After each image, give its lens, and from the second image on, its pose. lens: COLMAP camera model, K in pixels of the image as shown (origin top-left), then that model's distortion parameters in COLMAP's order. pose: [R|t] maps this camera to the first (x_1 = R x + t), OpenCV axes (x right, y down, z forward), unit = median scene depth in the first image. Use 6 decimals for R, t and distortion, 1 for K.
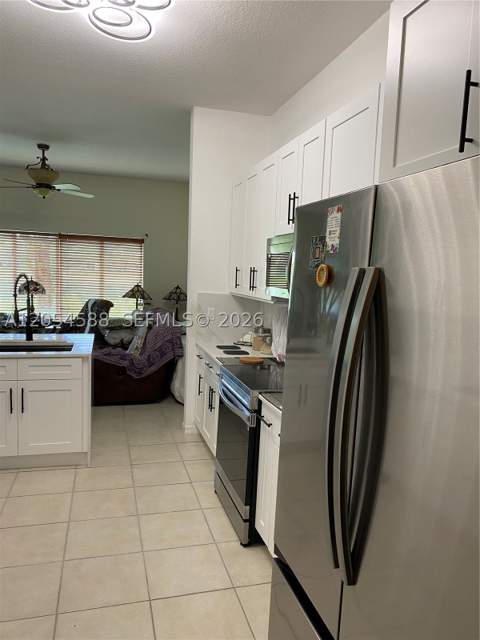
lens RADIAL K [[488.7, 0, 243.7], [0, 488.7, 319.7], [0, 0, 1]] dist [0.052139, -0.068781]
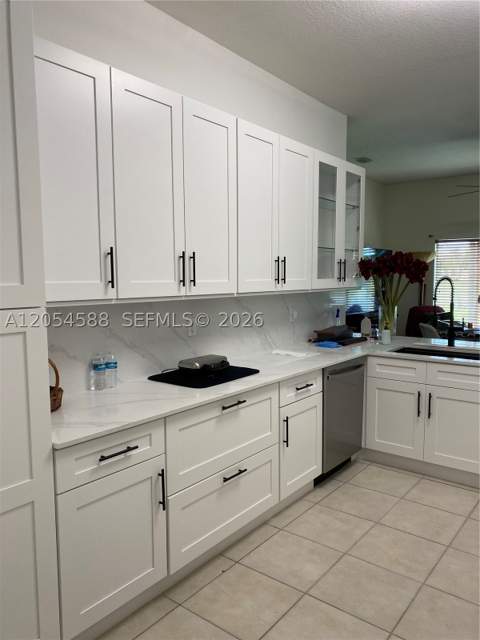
lens RADIAL K [[488.7, 0, 243.7], [0, 488.7, 319.7], [0, 0, 1]] dist [0.052139, -0.068781]
pose [[0.588876, 0.034851, -0.807472, 0.114283], [-0.055869, 0.998435, 0.002348, 0.012375], [0.806290, 0.043730, 0.589902, 0.122949]]
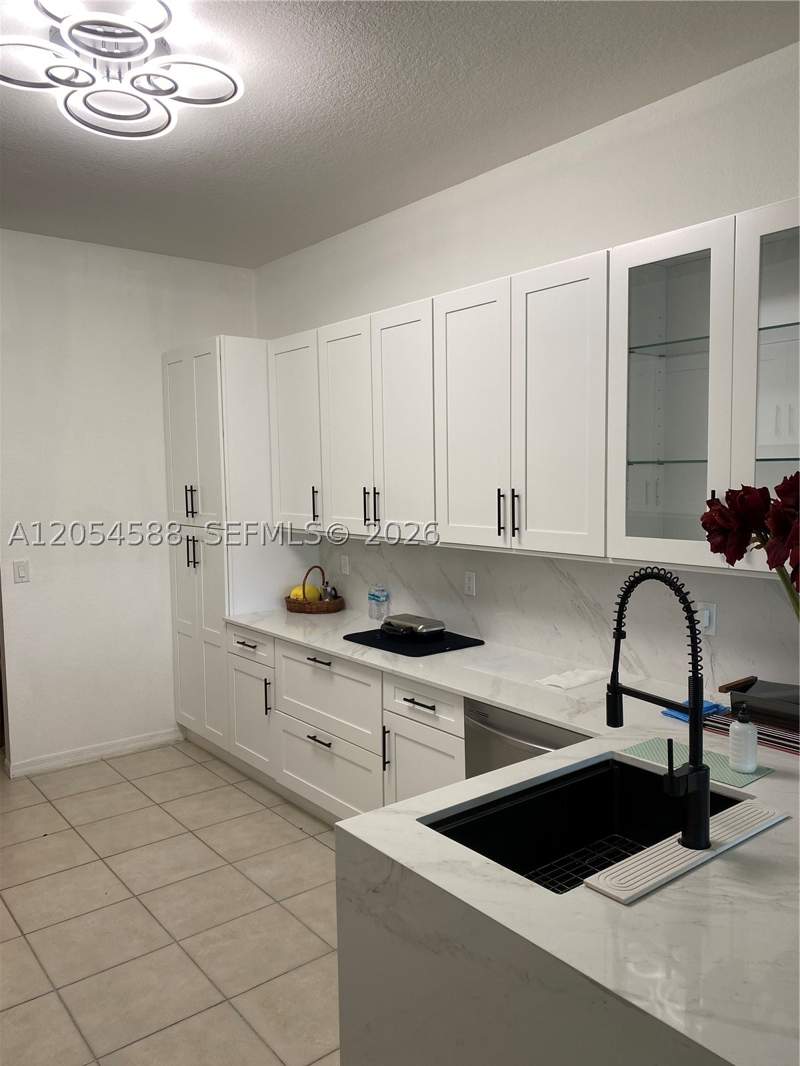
lens RADIAL K [[814.1, 0, 406.1], [0, 814.1, 532.5], [0, 0, 1]] dist [0.052139, -0.068781]
pose [[-0.925117, 0.004661, -0.379653, -0.161482], [-0.059497, 0.985792, 0.157083, -0.189896], [0.374991, 0.167908, -0.911696, 1.462158]]
